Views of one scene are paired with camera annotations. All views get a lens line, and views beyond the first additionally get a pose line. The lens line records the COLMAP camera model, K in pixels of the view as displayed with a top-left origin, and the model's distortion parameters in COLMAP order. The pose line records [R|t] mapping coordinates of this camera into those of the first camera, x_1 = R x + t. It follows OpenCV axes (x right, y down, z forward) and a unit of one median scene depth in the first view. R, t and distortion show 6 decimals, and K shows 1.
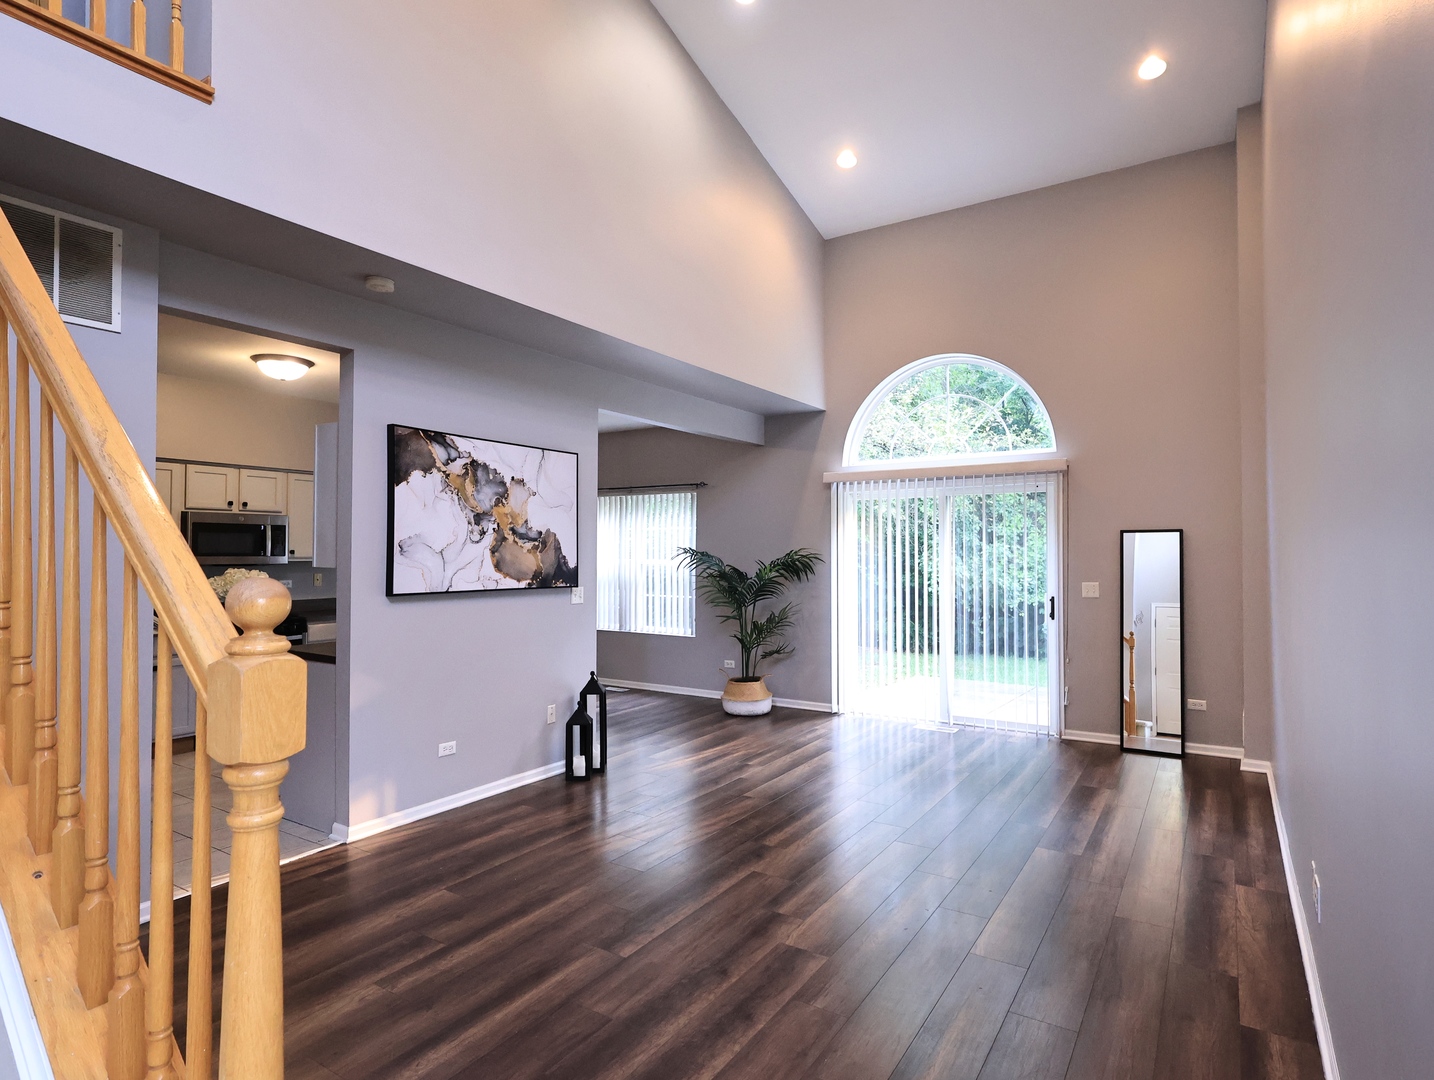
lens RADIAL K [[771.0, 0, 717.0], [0, 771.0, 540.0], [0, 0, 1]] dist [0.002359, 0.001127]
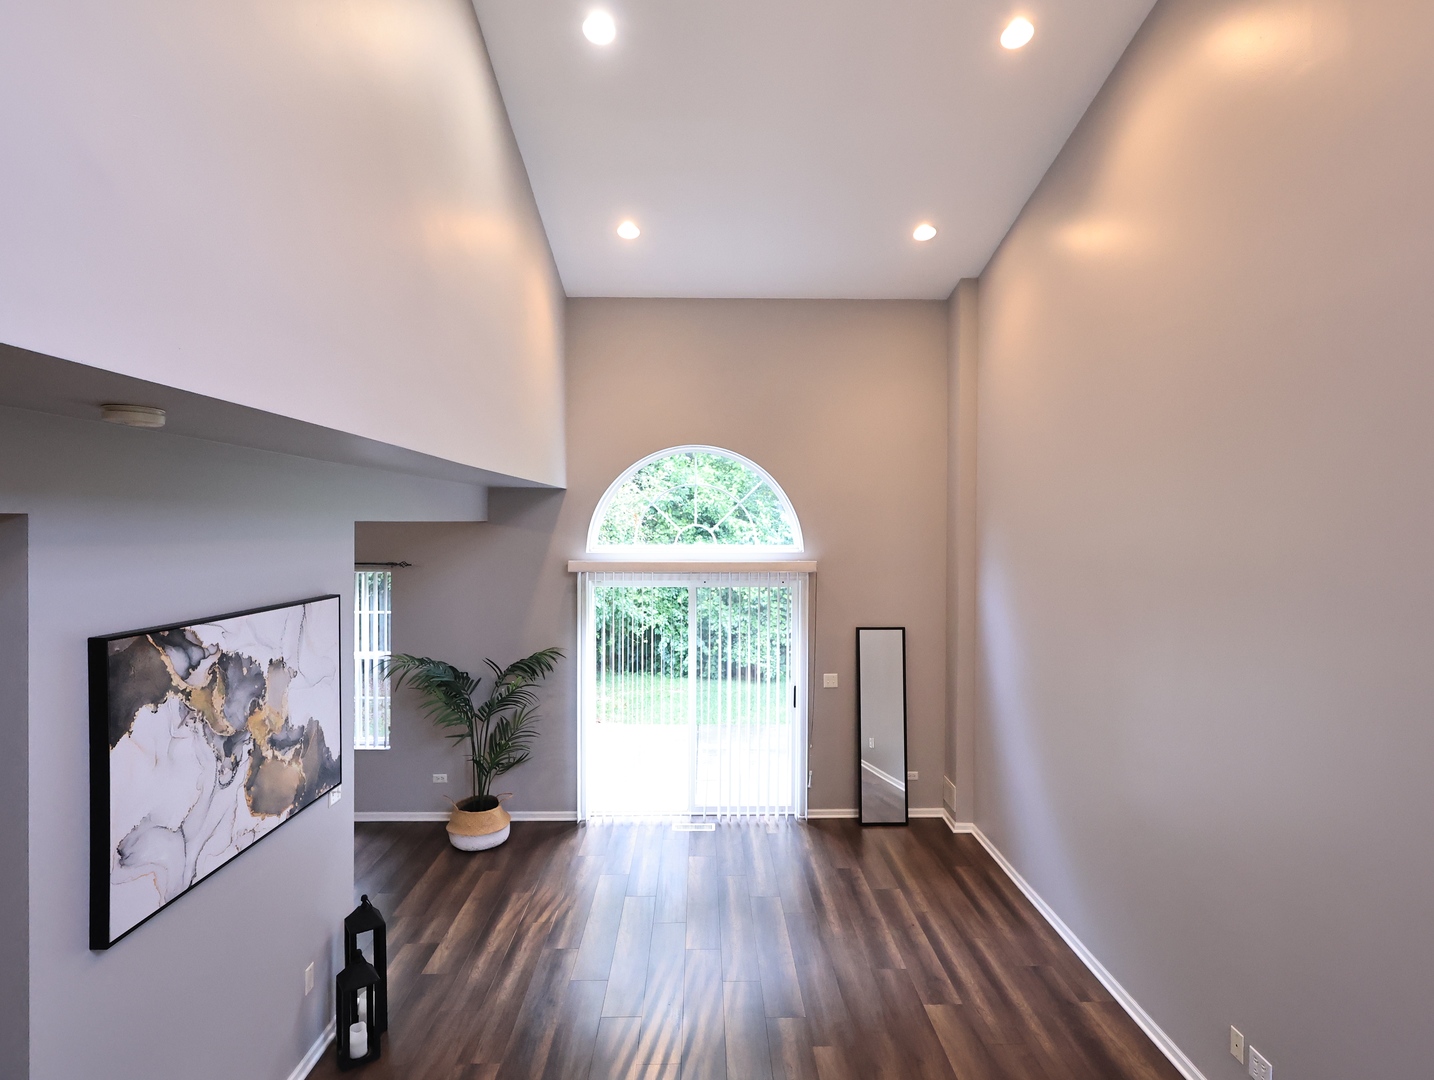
lens RADIAL K [[742.6, 0, 708.7], [0, 742.6, 542.9], [0, 0, 1]] dist [0.002462, 0.000661]
pose [[0.833764, -0.009713, 0.552036, -0.303042], [-0.010559, 0.999382, 0.033531, -0.206122], [-0.552021, -0.033786, 0.833146, 0.277664]]
